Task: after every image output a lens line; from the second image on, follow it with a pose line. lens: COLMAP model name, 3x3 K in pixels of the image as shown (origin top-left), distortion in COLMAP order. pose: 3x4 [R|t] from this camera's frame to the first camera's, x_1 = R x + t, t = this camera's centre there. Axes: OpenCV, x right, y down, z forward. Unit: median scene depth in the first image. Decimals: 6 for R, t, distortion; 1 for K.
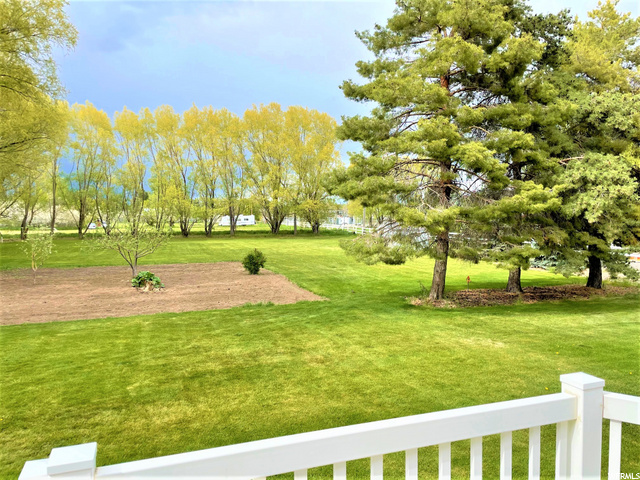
lens RADIAL K [[484.9, 0, 329.2], [0, 484.9, 244.1], [0, 0, 1]] dist [0.100649, -0.142480]
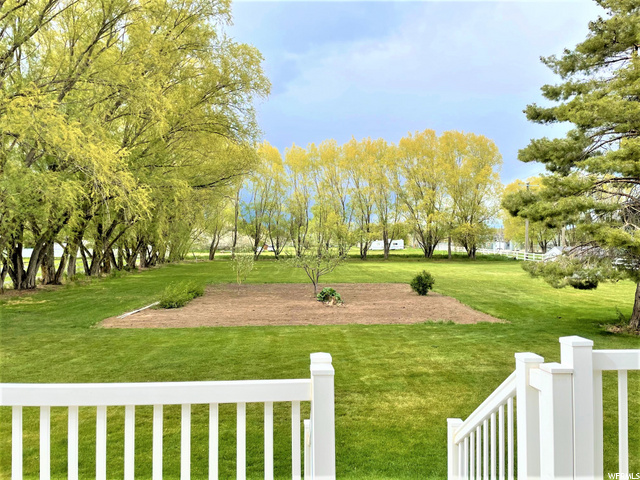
lens RADIAL K [[485.8, 0, 320.4], [0, 485.8, 232.4], [0, 0, 1]] dist [0.097398, -0.135866]
pose [[0.951845, -0.002596, -0.306569, -0.054087], [-0.020564, 0.997171, -0.072292, 0.010914], [0.305889, 0.075115, 0.949099, -0.069597]]
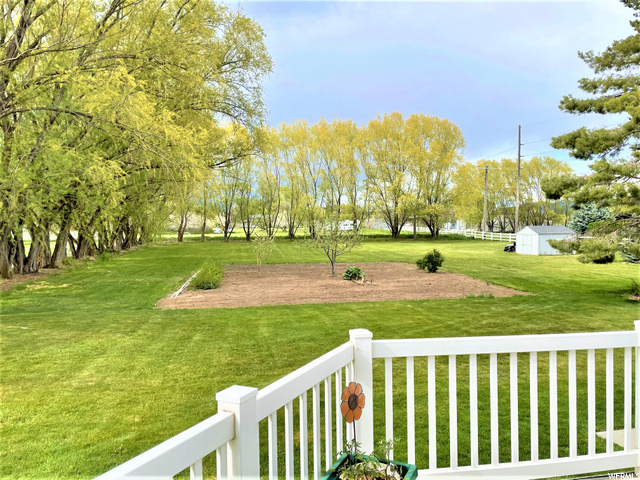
lens RADIAL K [[484.9, 0, 329.2], [0, 484.9, 244.1], [0, 0, 1]] dist [0.100649, -0.142480]
pose [[0.984795, 0.007282, -0.173566, -0.242465], [-0.009313, 0.999897, -0.010892, 0.014944], [0.173468, 0.012343, 0.984762, -0.152282]]
